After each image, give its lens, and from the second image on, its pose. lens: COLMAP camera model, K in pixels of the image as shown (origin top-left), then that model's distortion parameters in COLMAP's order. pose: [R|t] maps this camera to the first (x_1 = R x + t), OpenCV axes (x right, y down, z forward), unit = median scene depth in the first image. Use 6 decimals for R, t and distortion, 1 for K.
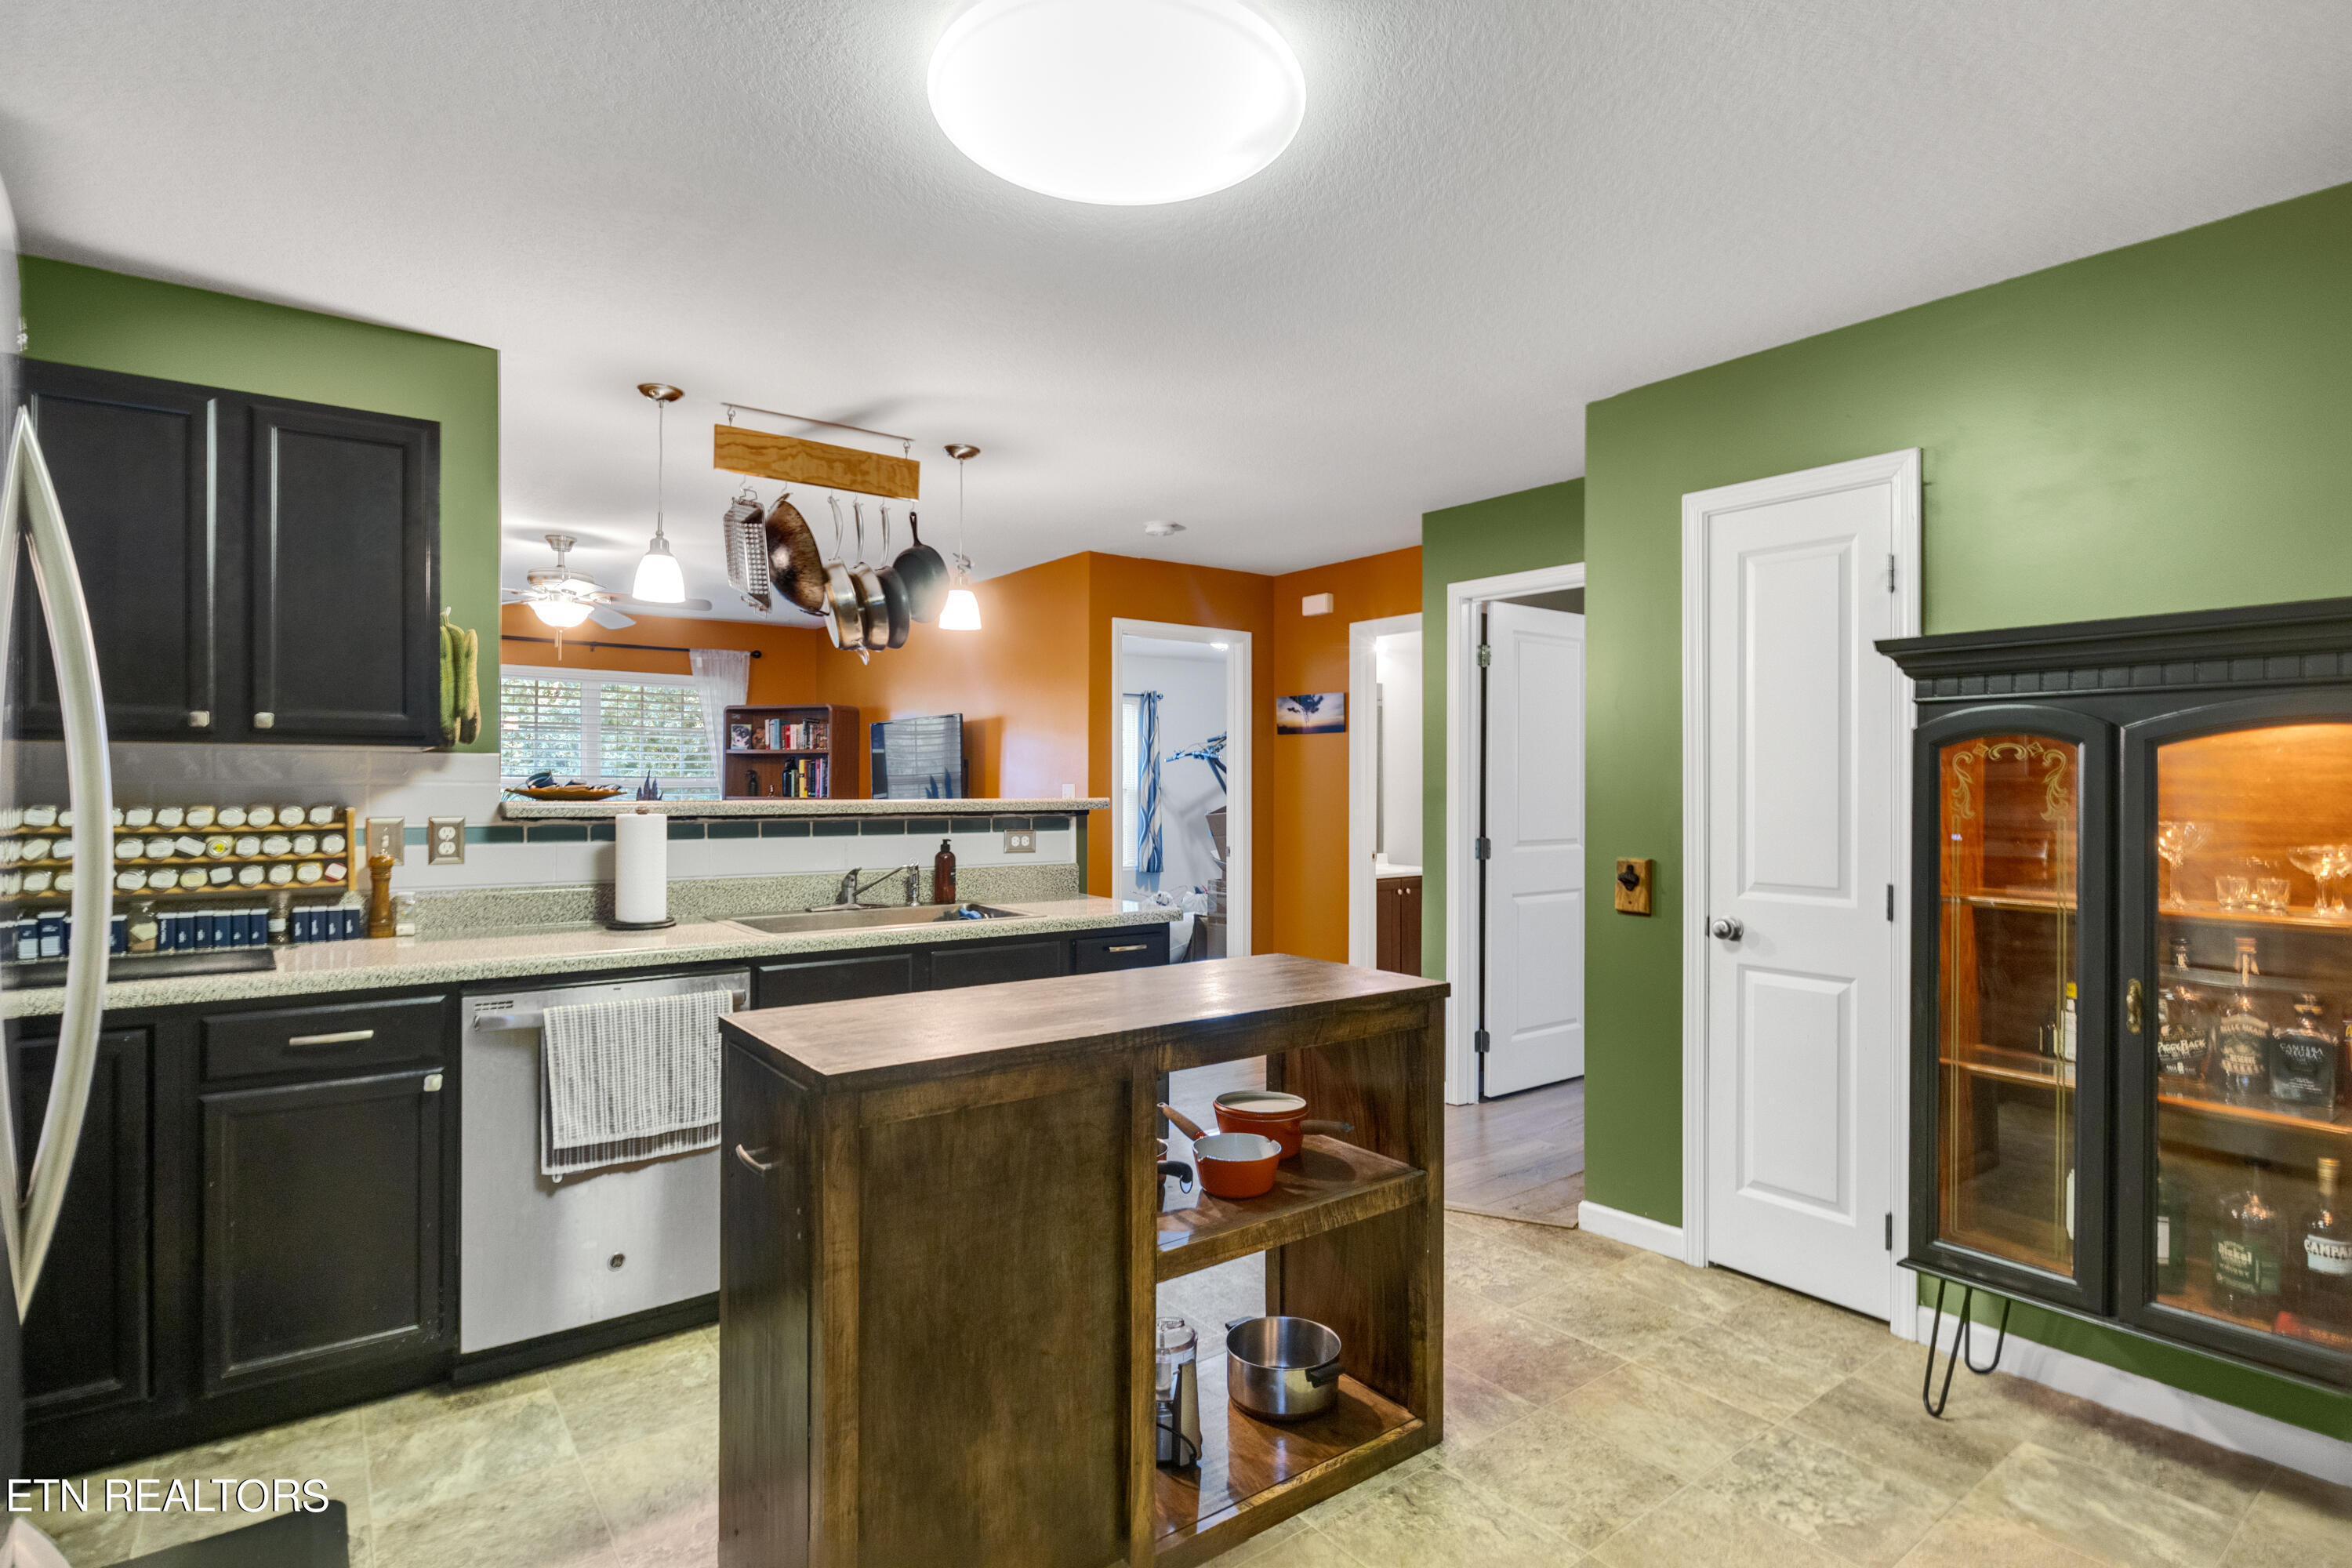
lens RADIAL K [[1213.4, 0, 1173.7], [0, 1213.4, 796.2], [0, 0, 1]] dist [-0.005000, -0.000588]
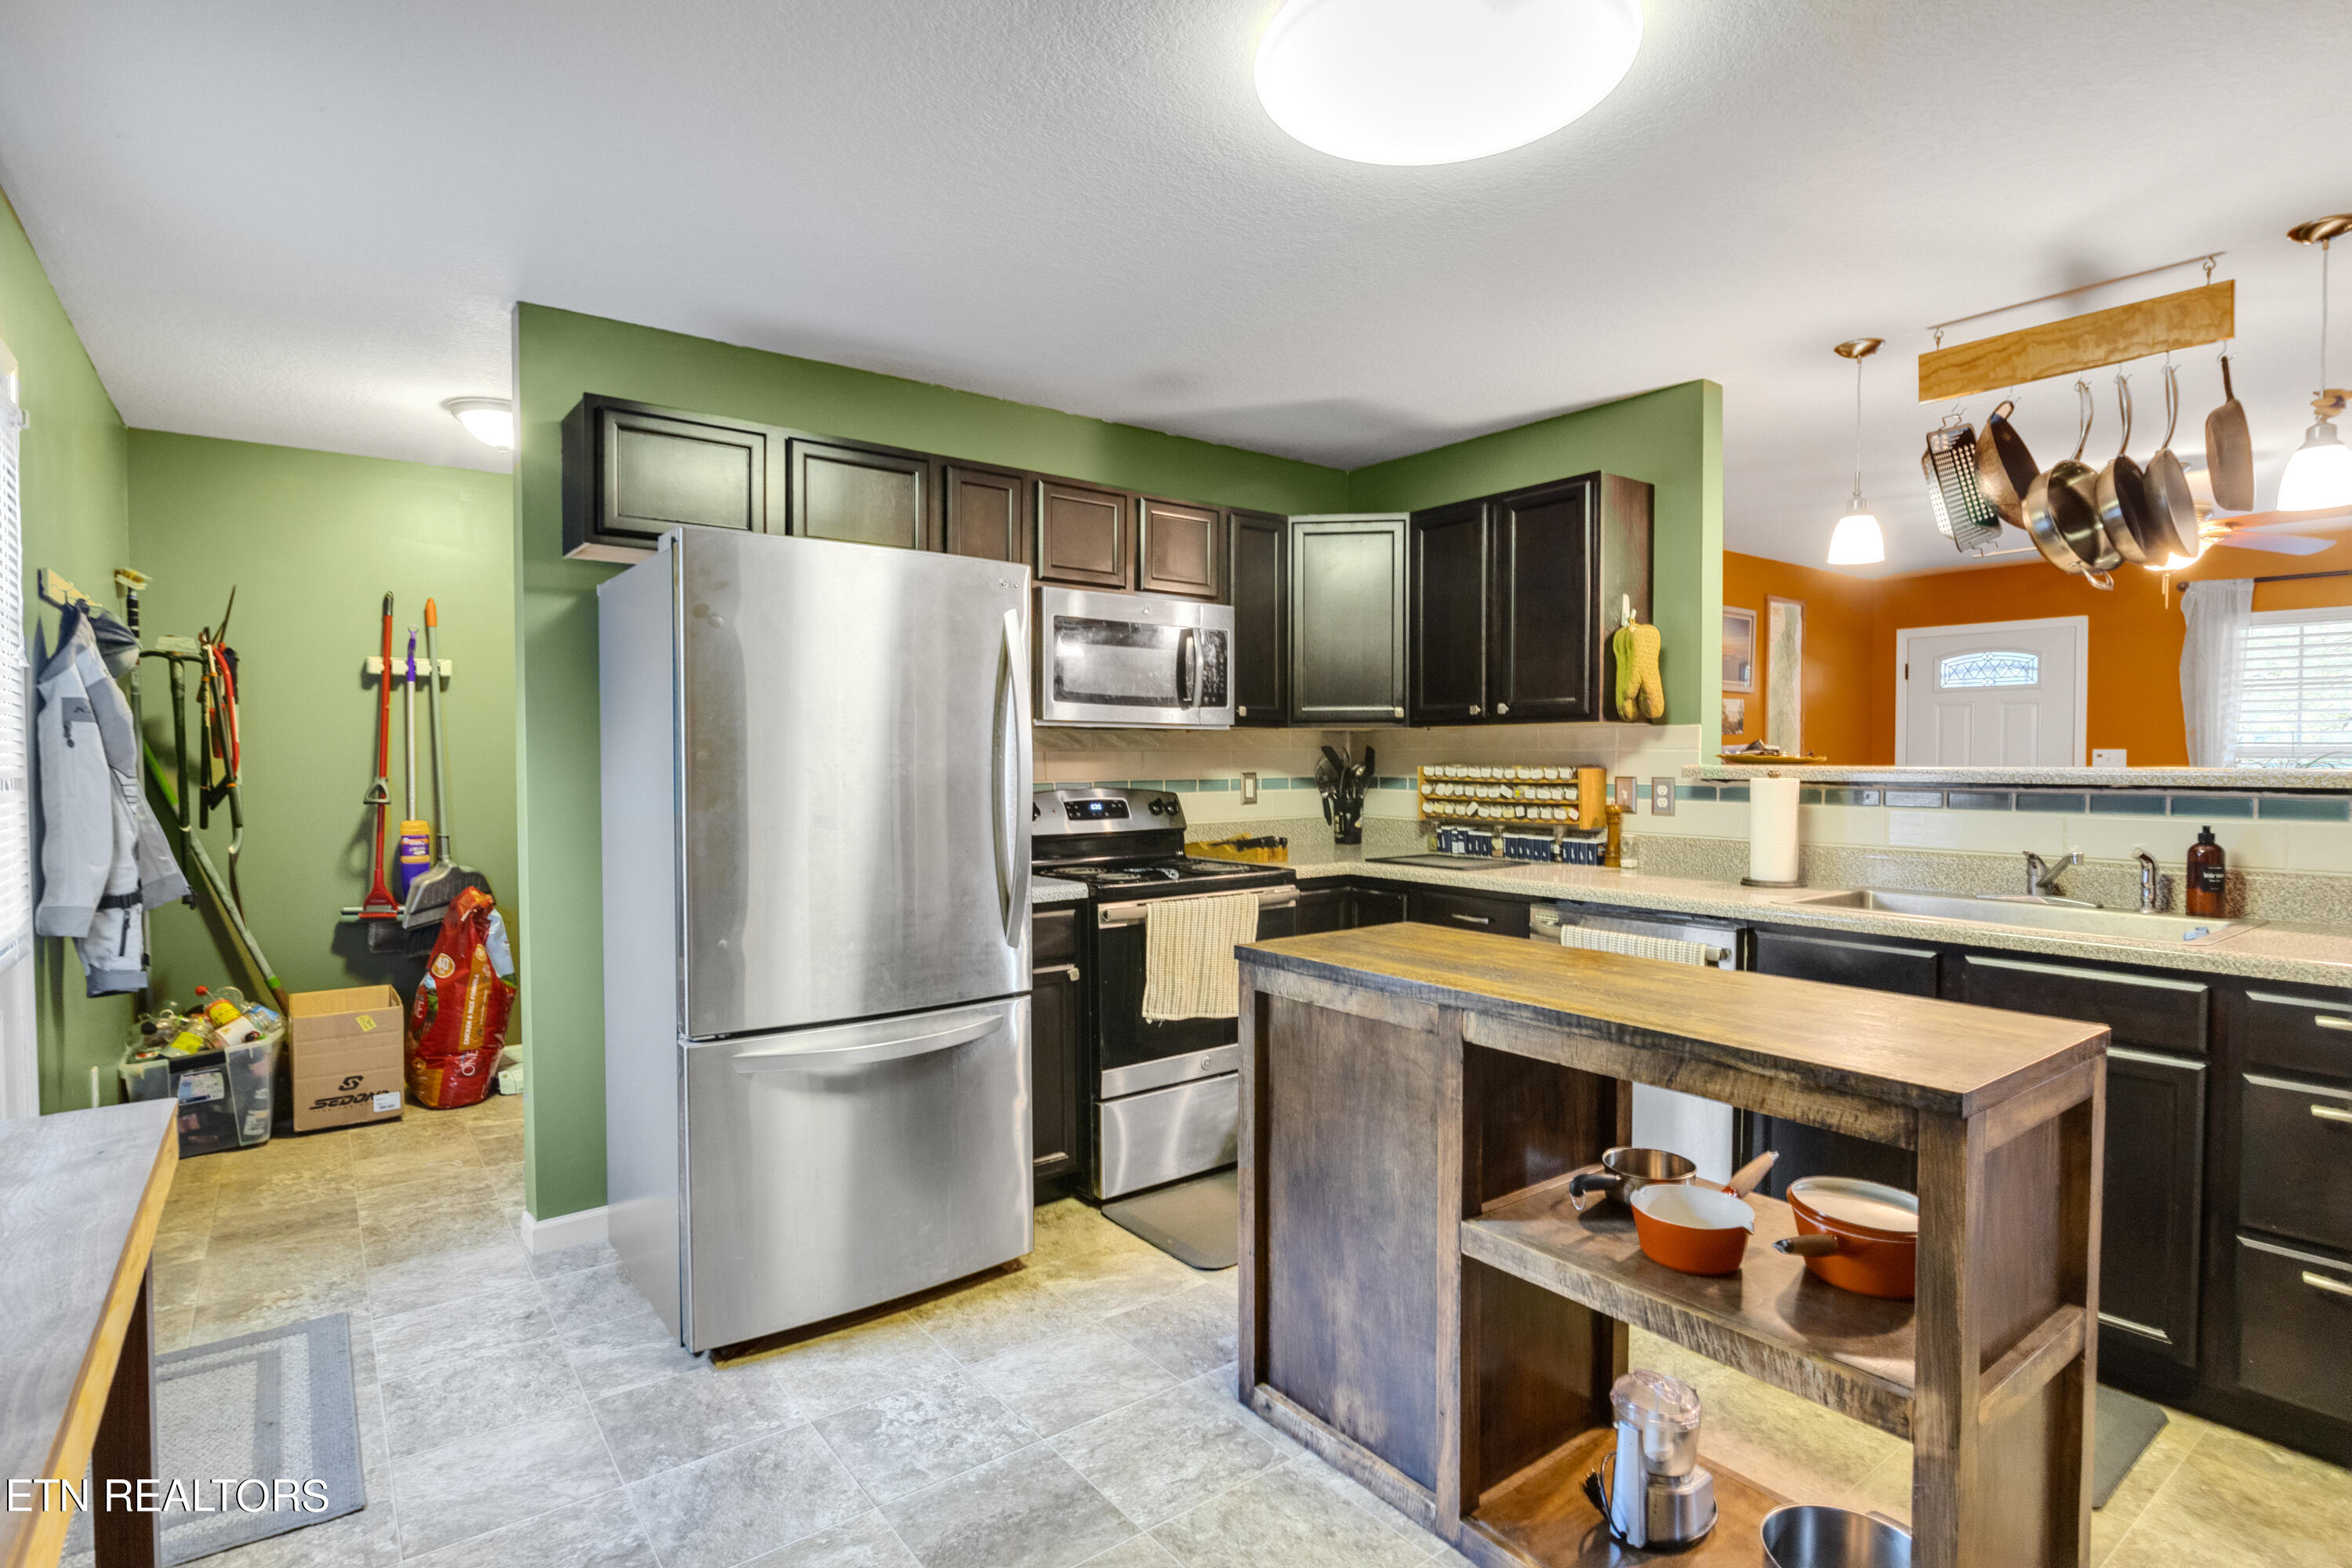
lens RADIAL K [[1213.4, 0, 1127.5], [0, 1213.4, 788.0], [0, 0, 1]] dist [-0.005000, -0.000588]
pose [[-0.057712, 0.026381, -0.997985, 0.678803], [-0.005155, 0.999630, 0.026723, -0.001692], [0.998320, 0.006687, -0.057555, 0.537762]]
